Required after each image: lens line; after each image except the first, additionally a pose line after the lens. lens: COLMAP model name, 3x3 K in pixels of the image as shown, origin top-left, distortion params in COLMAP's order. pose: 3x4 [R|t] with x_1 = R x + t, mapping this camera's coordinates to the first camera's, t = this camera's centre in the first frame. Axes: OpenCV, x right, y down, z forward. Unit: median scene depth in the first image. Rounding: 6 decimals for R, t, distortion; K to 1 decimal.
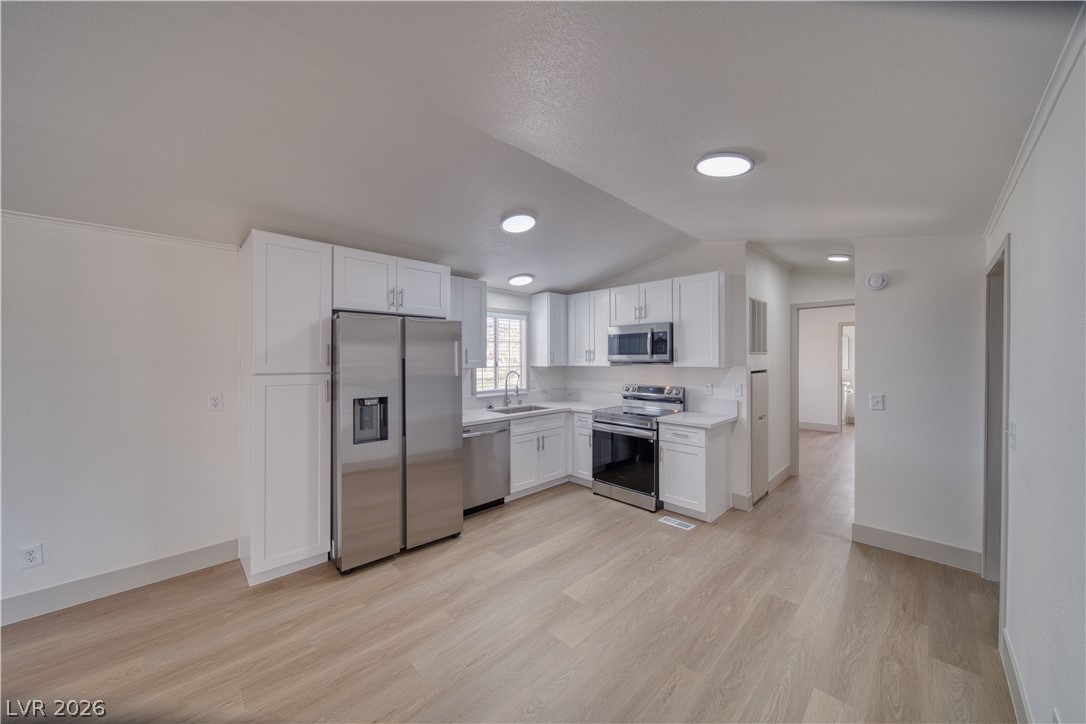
lens RADIAL K [[382.8, 0, 539.0], [0, 382.8, 360.5], [0, 0, 1]] dist [-0.000023, -0.002707]
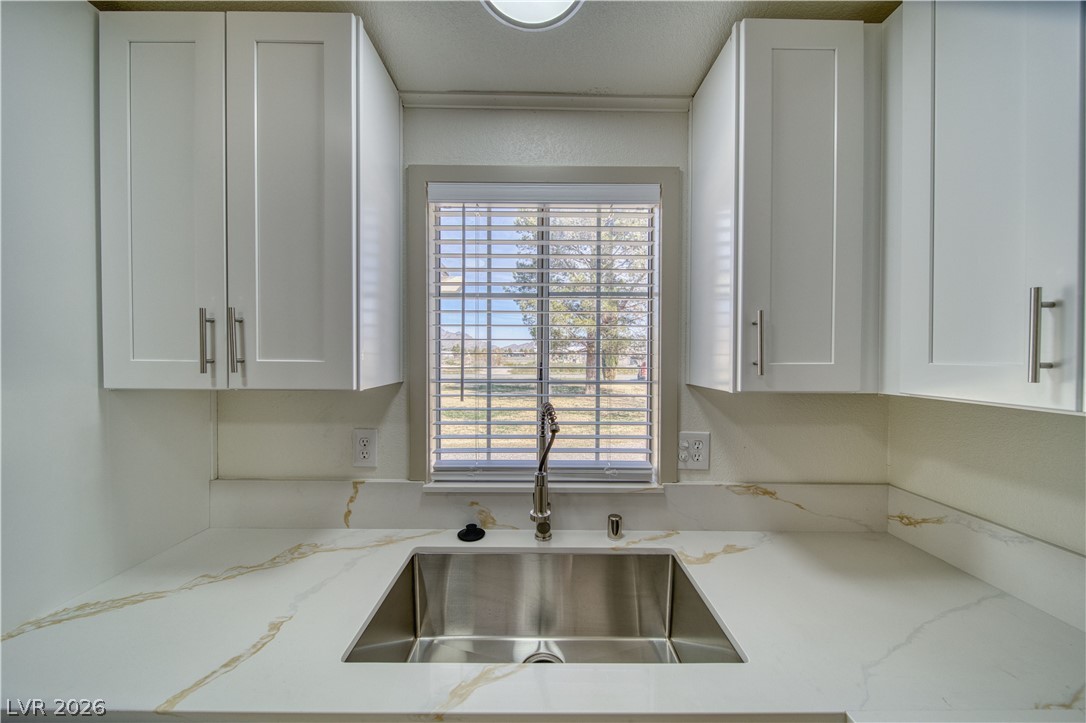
lens RADIAL K [[385.1, 0, 546.9], [0, 385.1, 358.4], [0, 0, 1]] dist [-0.001436, -0.000326]
pose [[0.719504, 0.012037, -0.694384, 0.115574], [-0.009358, 0.999927, 0.007636, -0.004478], [0.694425, 0.001004, 0.719565, 0.967175]]
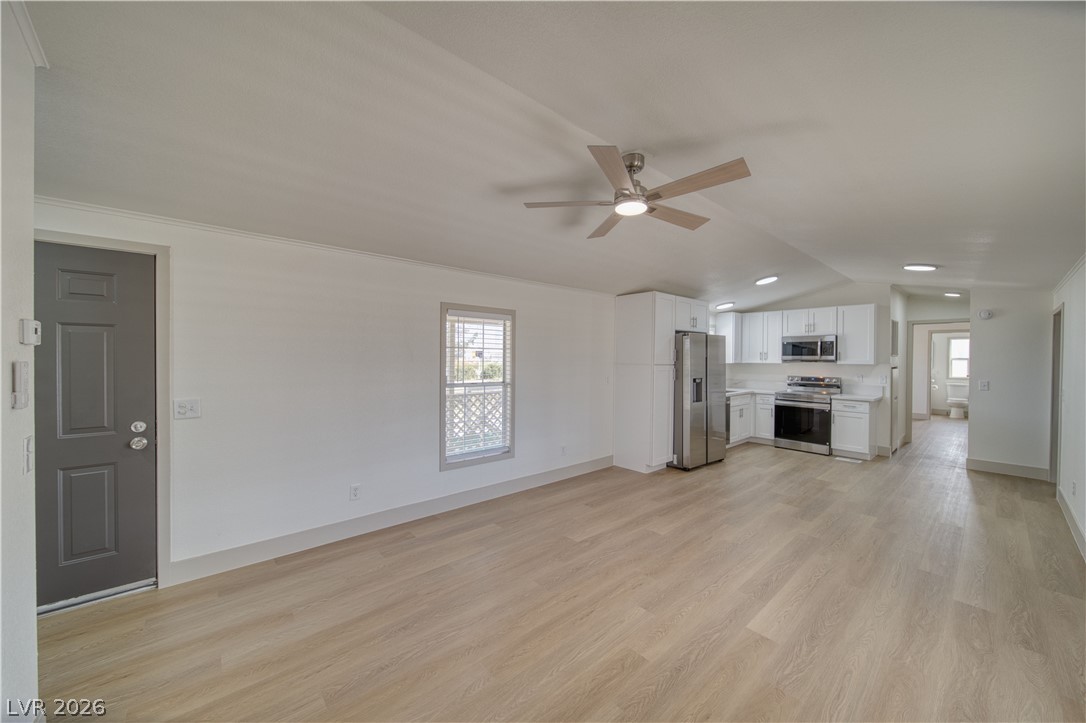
lens RADIAL K [[391.7, 0, 538.9], [0, 391.7, 359.8], [0, 0, 1]] dist [-0.000427, -0.003040]
pose [[0.997812, 0.010165, -0.065324, -0.760157], [-0.009971, 0.999945, 0.003287, 0.006594], [0.065354, -0.002628, 0.997859, -0.664773]]
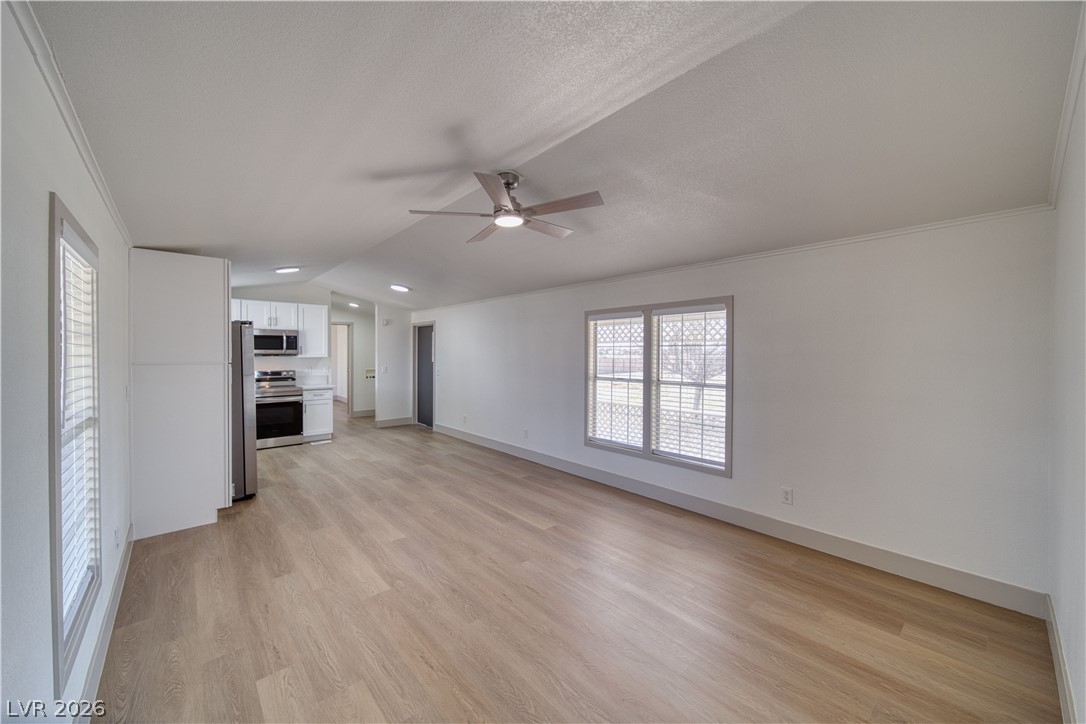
lens RADIAL K [[405.3, 0, 545.9], [0, 405.3, 356.1], [0, 0, 1]] dist [0.000489, -0.000012]
pose [[0.045039, -0.007465, 0.998957, -1.368009], [0.003810, 0.999966, 0.007301, 0.002338], [-0.998978, 0.003478, 0.045066, -0.143242]]
